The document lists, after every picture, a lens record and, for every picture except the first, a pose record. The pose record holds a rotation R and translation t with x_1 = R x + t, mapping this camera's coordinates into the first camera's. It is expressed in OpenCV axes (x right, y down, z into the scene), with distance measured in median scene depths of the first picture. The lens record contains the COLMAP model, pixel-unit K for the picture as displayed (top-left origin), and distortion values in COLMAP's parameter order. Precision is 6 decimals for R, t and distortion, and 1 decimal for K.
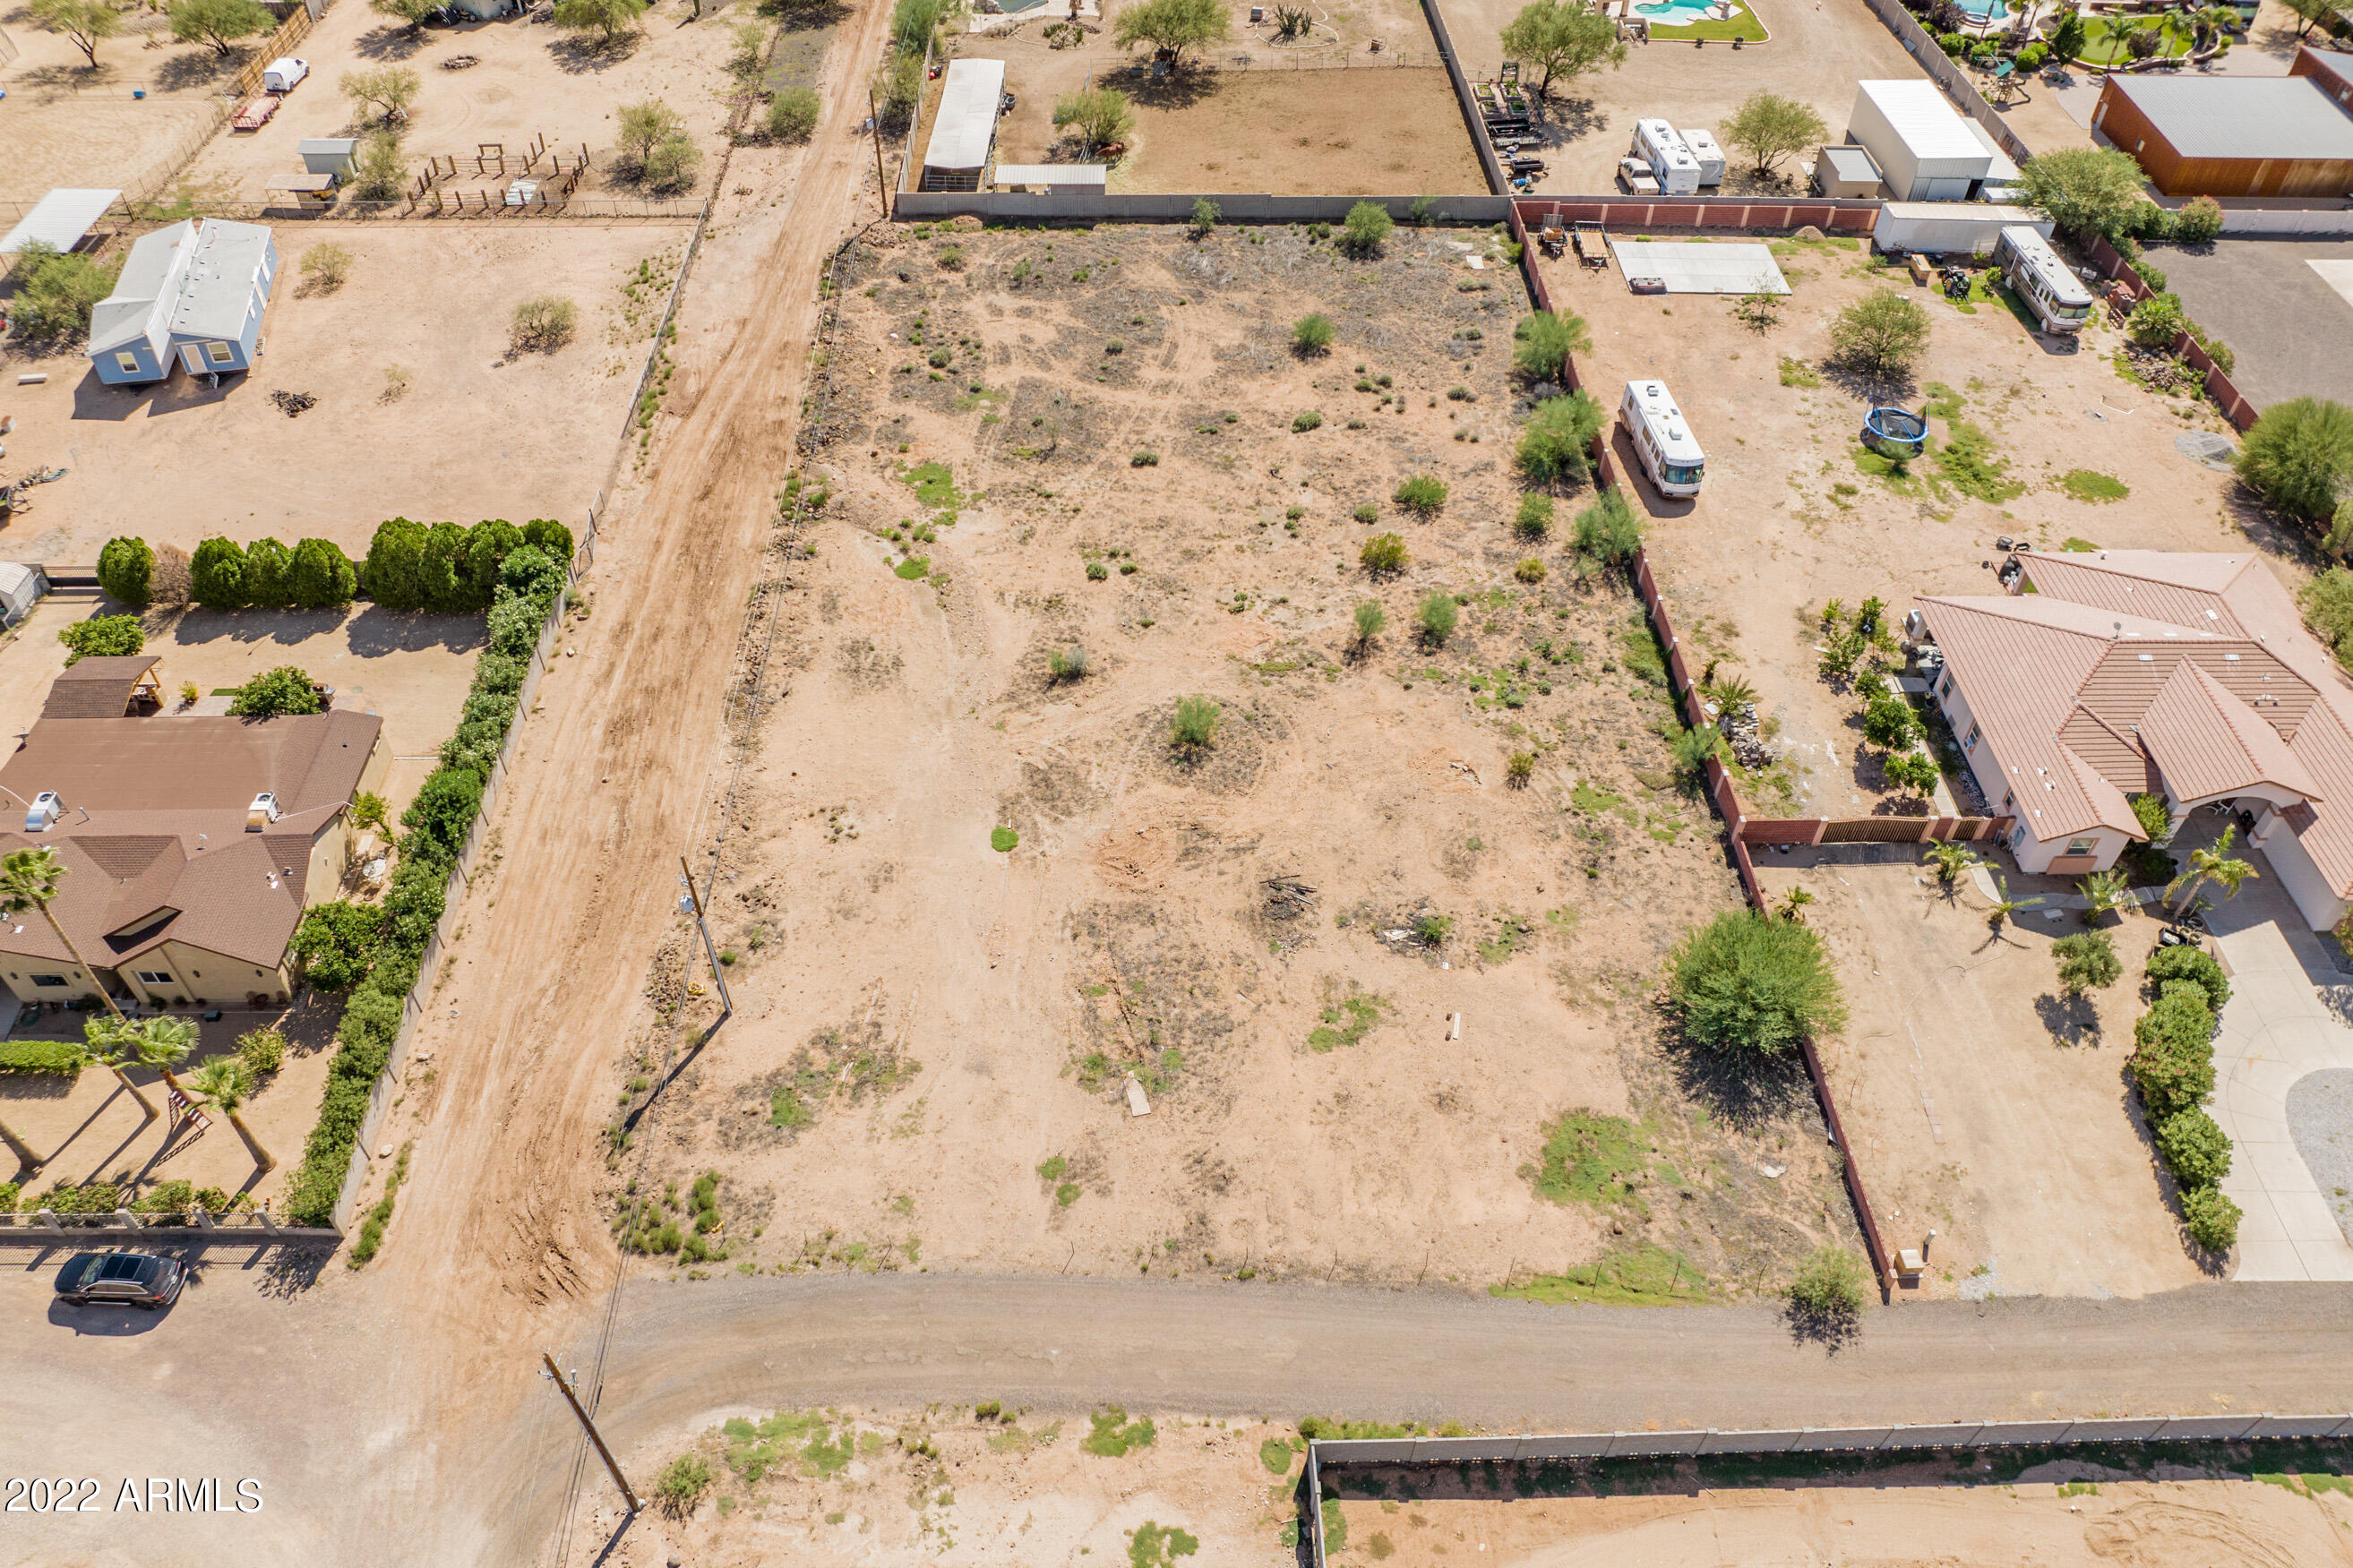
lens RADIAL K [[1638.3, 0, 1175.5], [0, 1638.3, 803.5], [0, 0, 1]] dist [-0.034168, -0.005023]
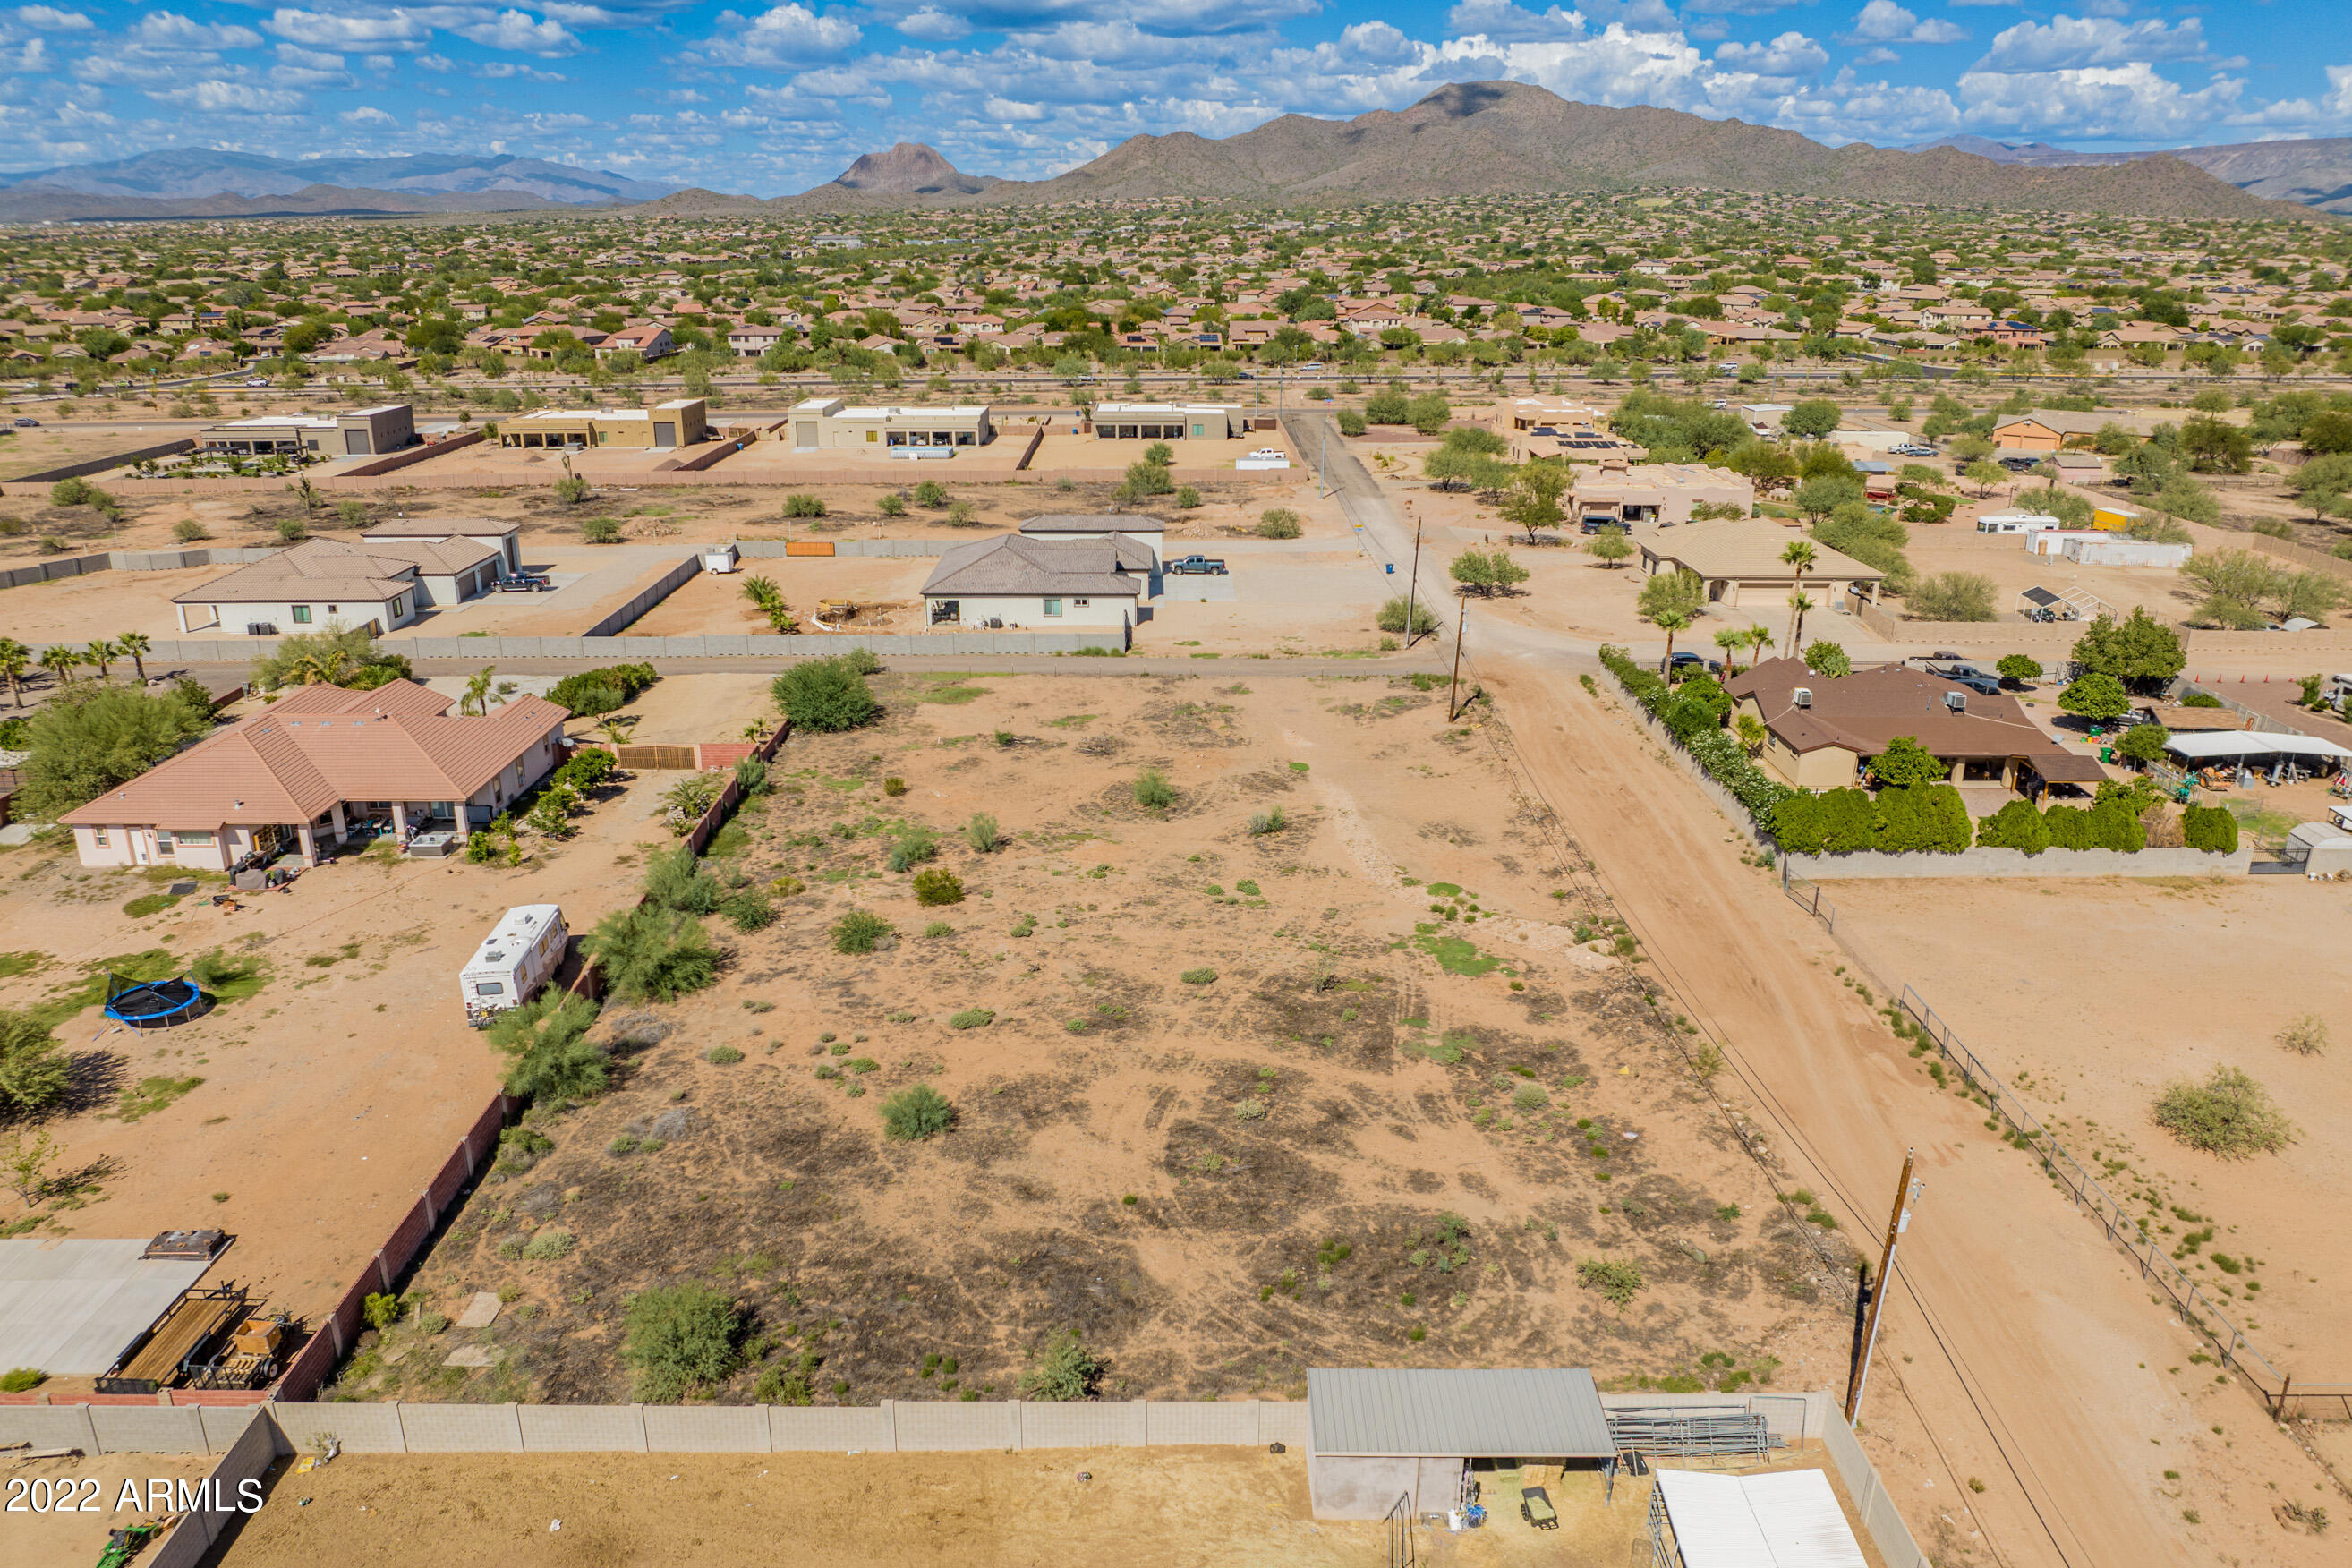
lens RADIAL K [[1658.3, 0, 1173.2], [0, 1658.3, 834.1], [0, 0, 1]] dist [-0.037869, 0.005171]
pose [[-0.999643, -0.022524, 0.014352, -0.019183], [0.004330, 0.393590, 0.919276, -1.133910], [-0.026354, 0.919010, -0.393352, 1.477879]]
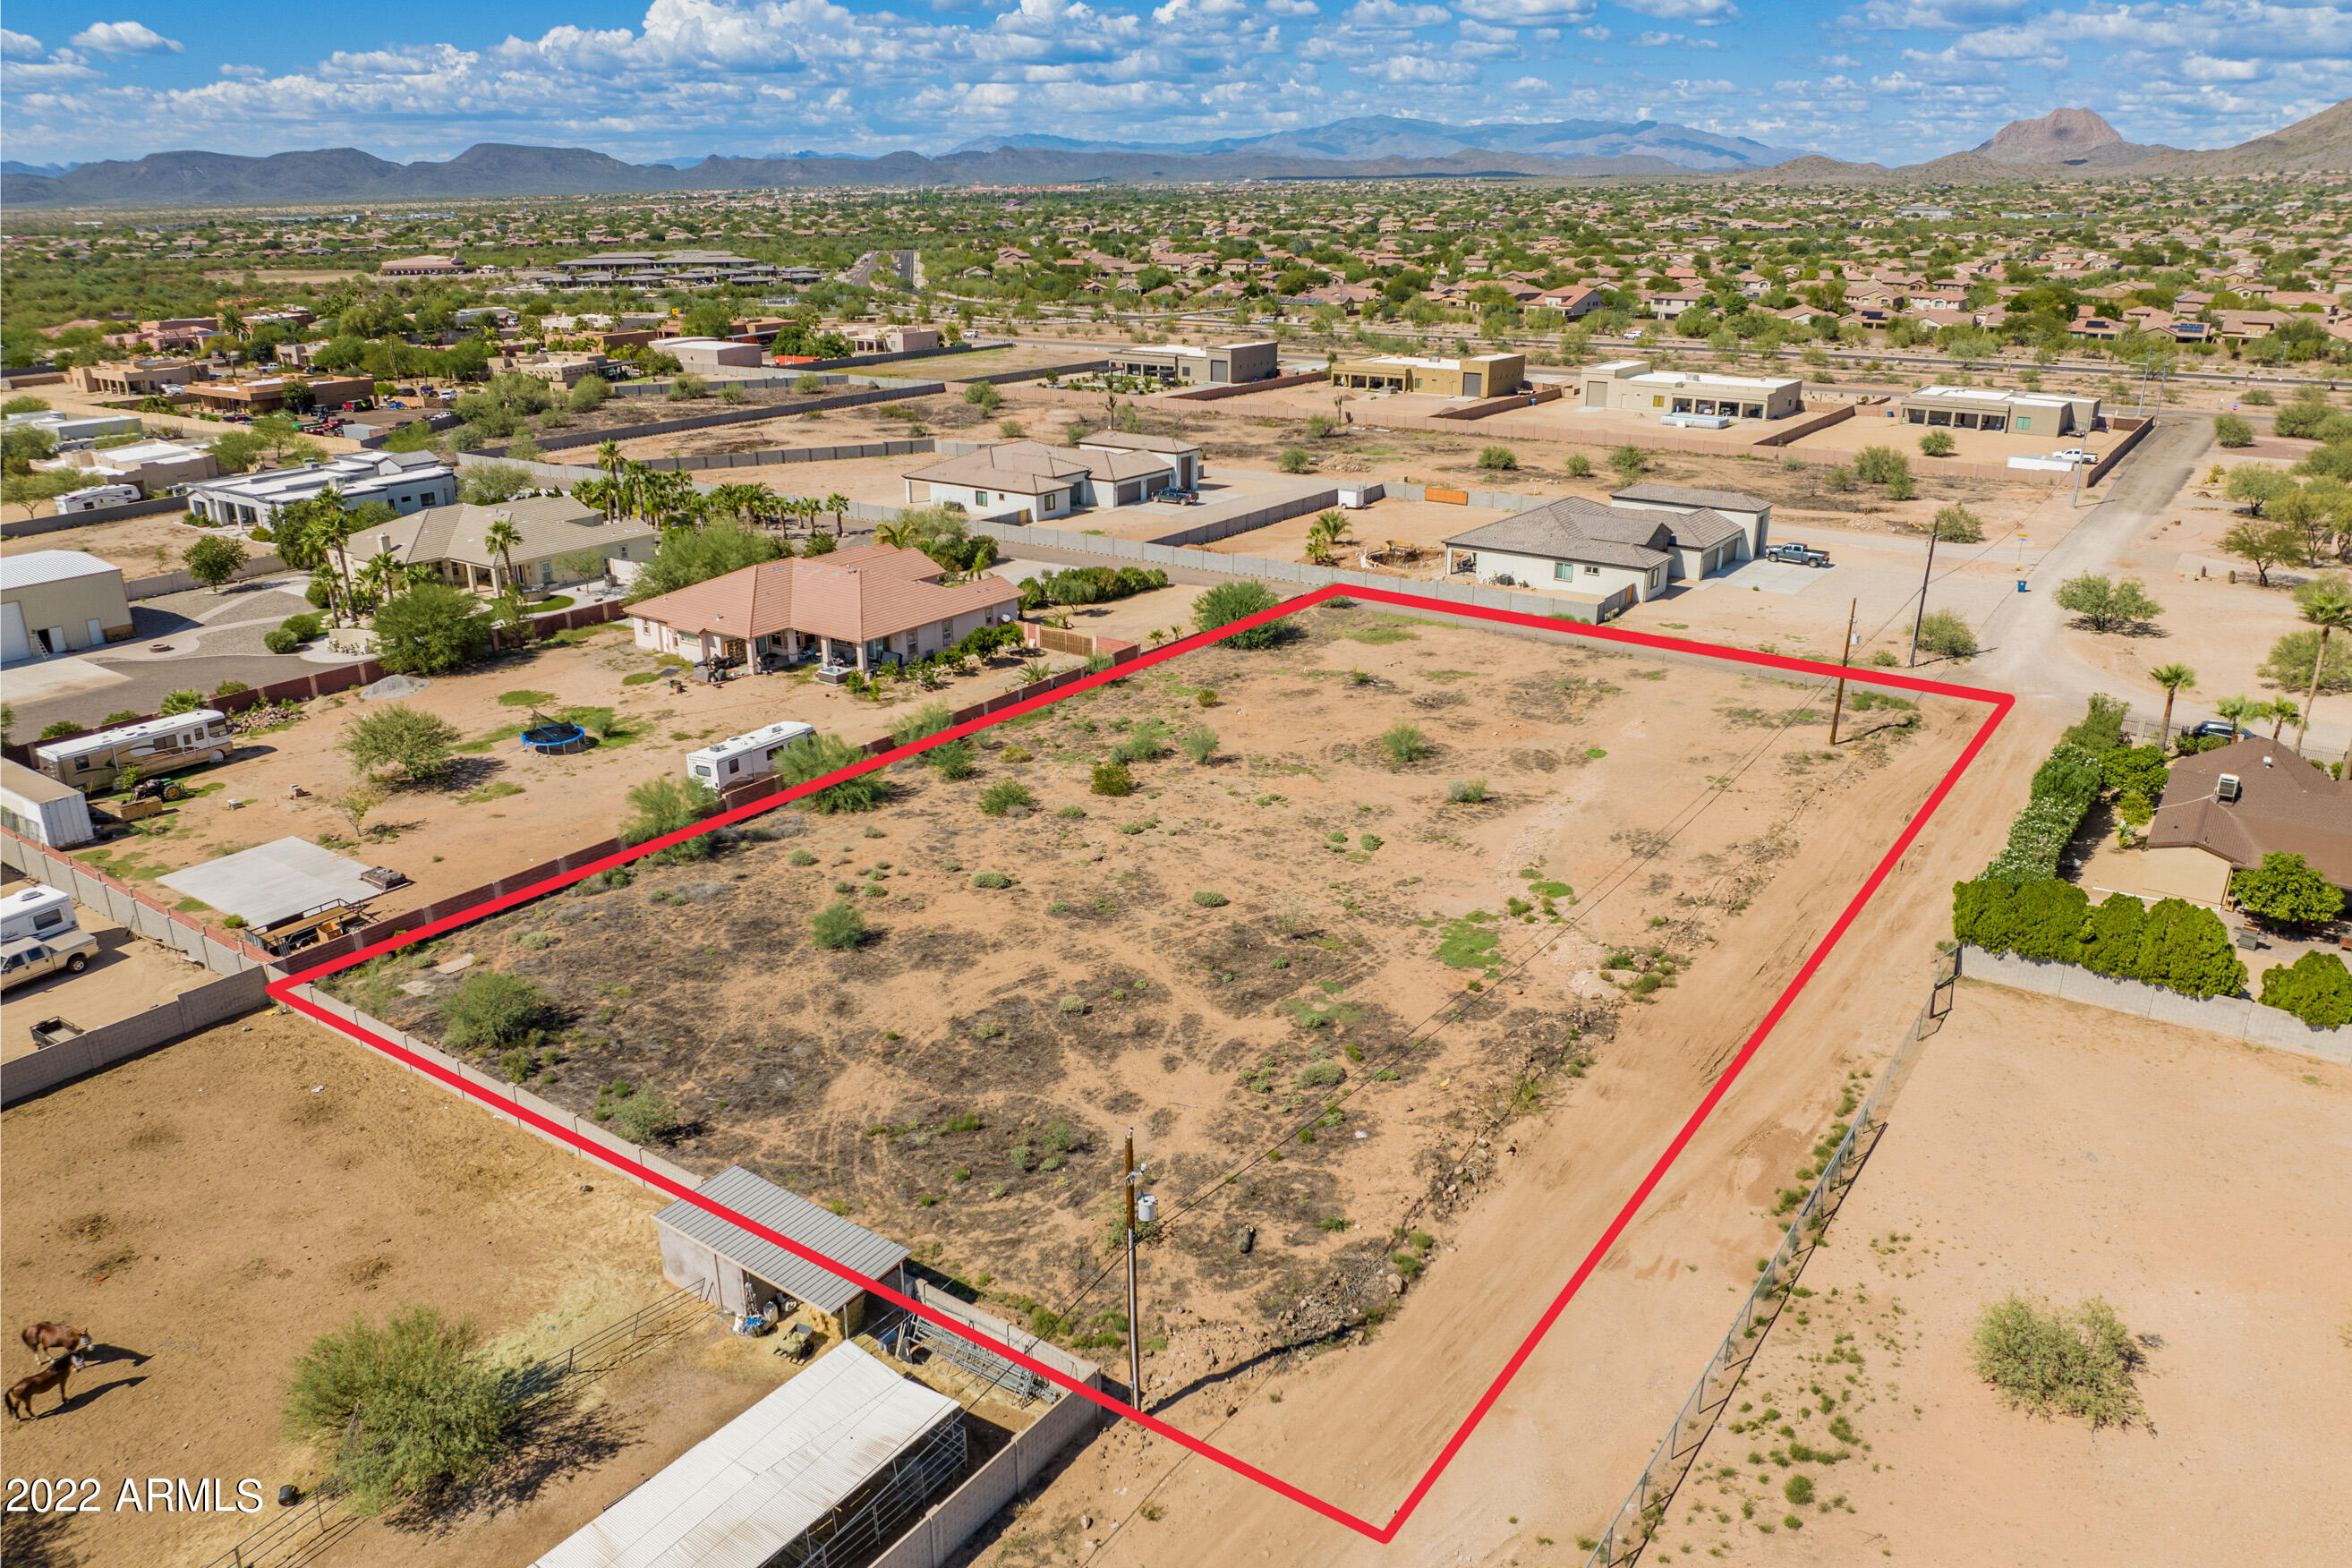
lens RADIAL K [[1666.5, 0, 1176.0], [0, 1666.5, 784.0], [0, 0, 1]] dist [-0.044079, 0.007907]
pose [[-0.800442, -0.215746, 0.559237, -0.531557], [0.427225, 0.449072, 0.784737, -1.044743], [-0.420442, 0.867057, -0.267284, 1.394112]]
